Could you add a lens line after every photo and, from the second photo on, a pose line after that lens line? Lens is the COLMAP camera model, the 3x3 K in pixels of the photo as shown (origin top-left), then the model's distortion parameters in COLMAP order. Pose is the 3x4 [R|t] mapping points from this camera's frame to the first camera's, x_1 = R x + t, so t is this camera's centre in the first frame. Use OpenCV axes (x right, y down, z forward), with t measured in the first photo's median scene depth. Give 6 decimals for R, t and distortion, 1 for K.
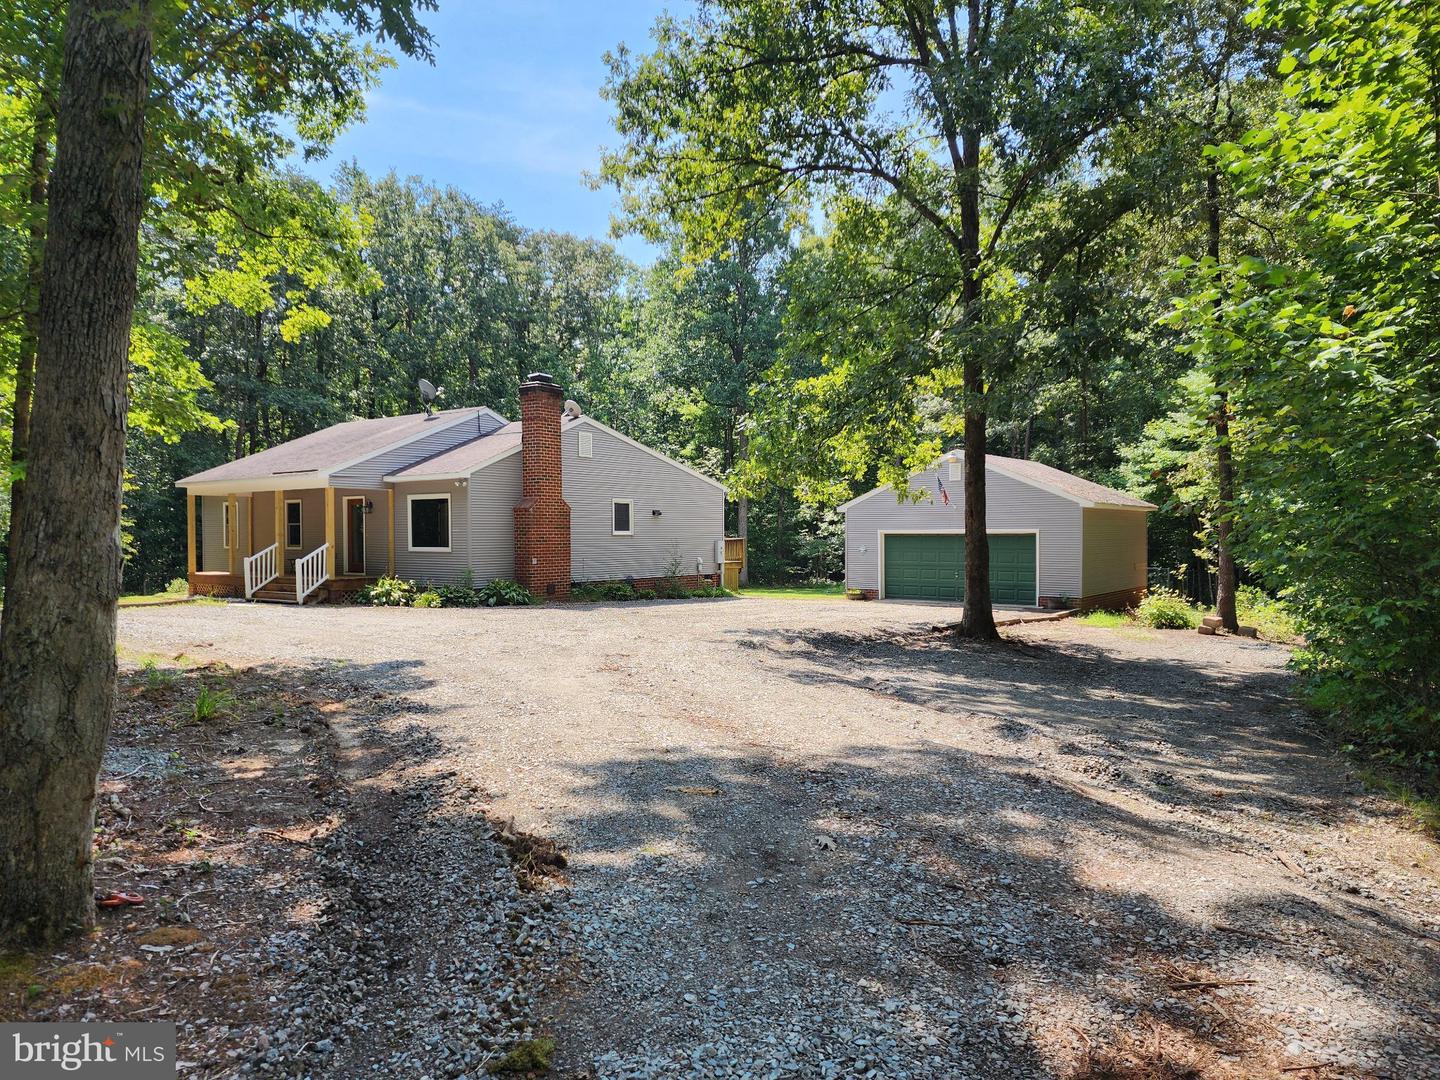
lens RADIAL K [[972.3, 0, 713.4], [0, 972.3, 540.7], [0, 0, 1]] dist [0.055079, -0.020155]
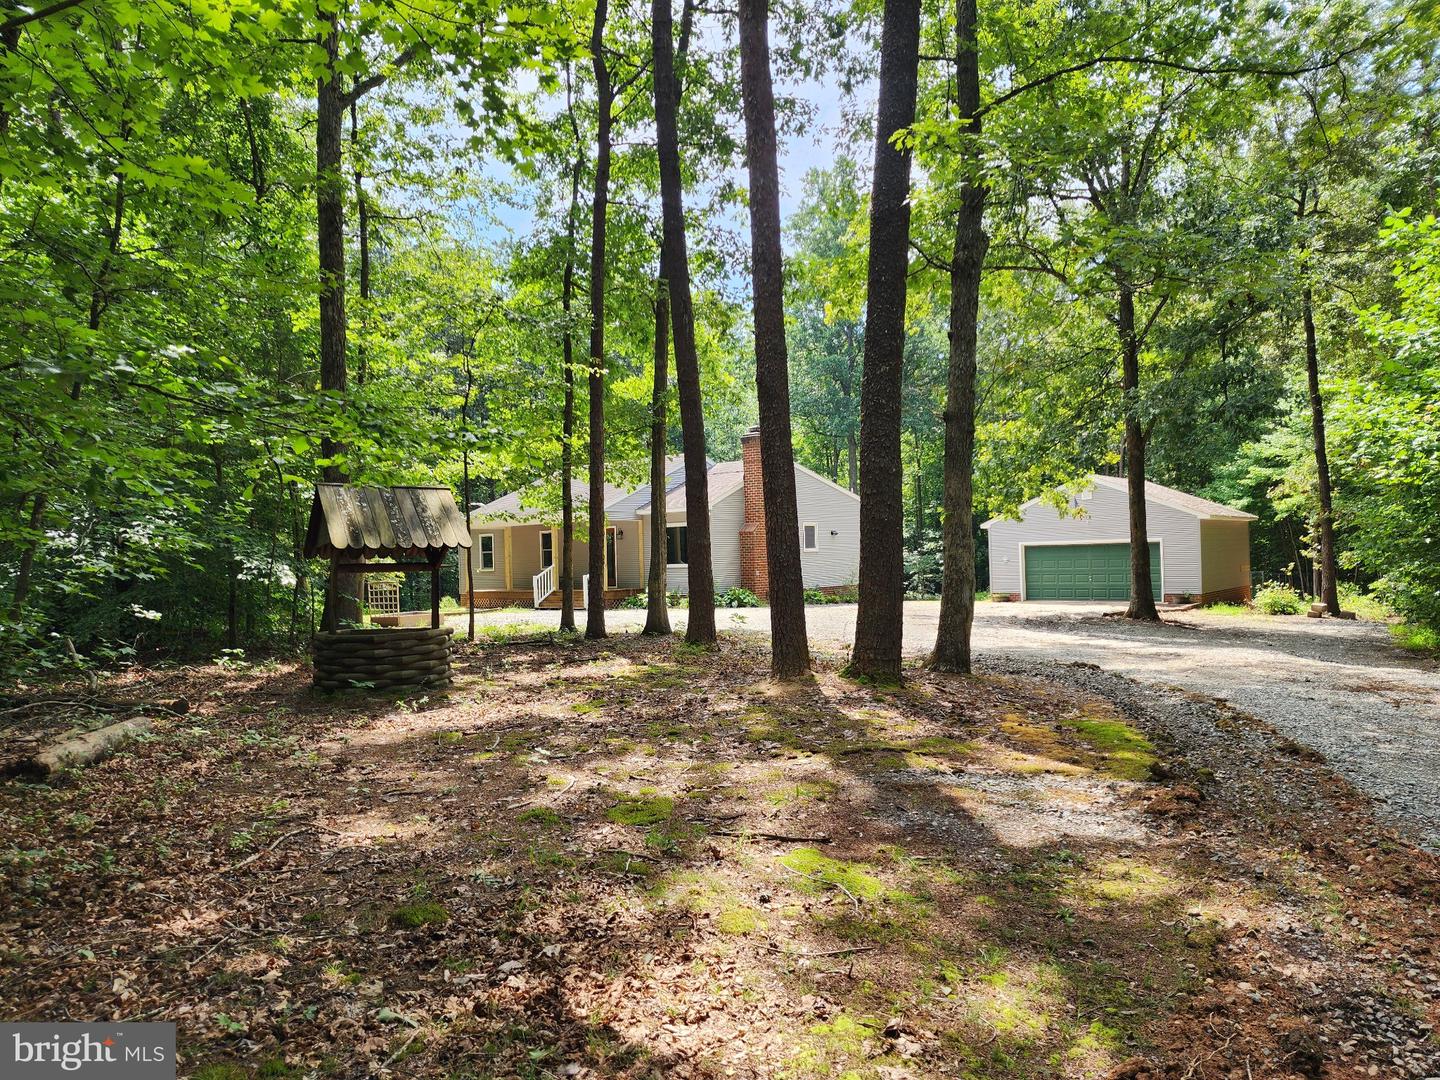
lens RADIAL K [[972.3, 0, 720.0], [0, 972.3, 544.7], [0, 0, 1]] dist [0.055079, -0.020155]
pose [[0.998613, -0.025951, -0.045813, -0.164843], [0.025069, 0.999491, -0.019725, 0.006886], [0.046302, 0.018549, 0.998755, -0.248505]]
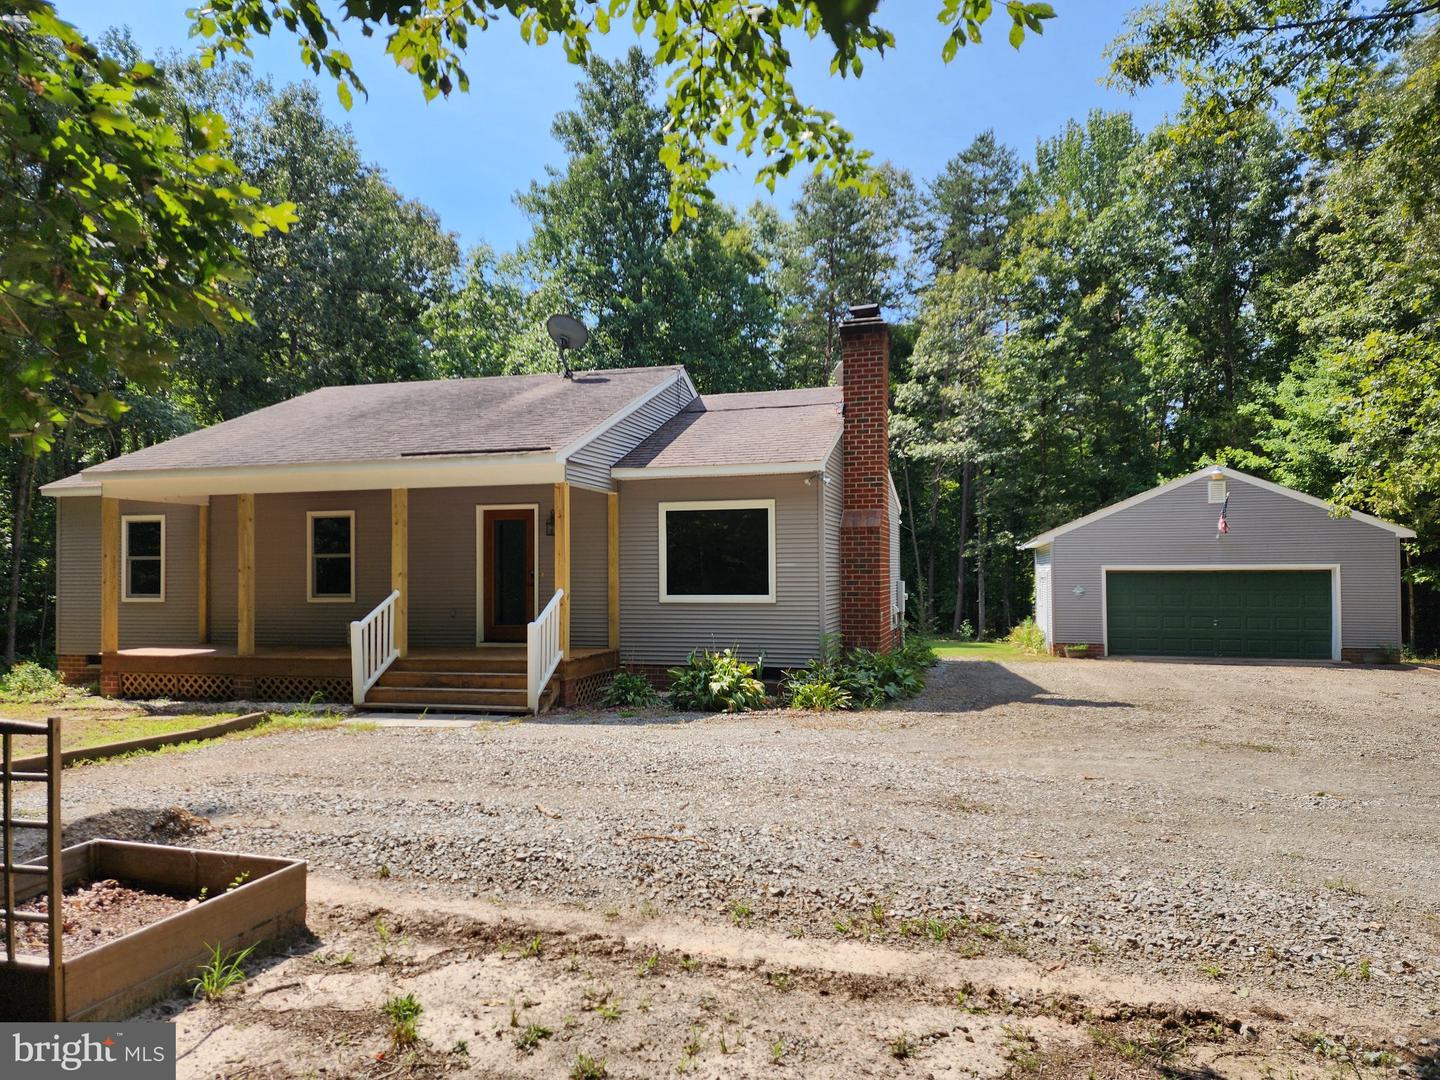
lens RADIAL K [[972.3, 0, 715.5], [0, 972.3, 536.3], [0, 0, 1]] dist [0.055079, -0.020155]
pose [[0.931471, 0.008448, 0.363718, -0.459090], [0.009743, 0.998793, -0.048150, -0.000305], [-0.363686, 0.048394, 0.930264, 0.449227]]
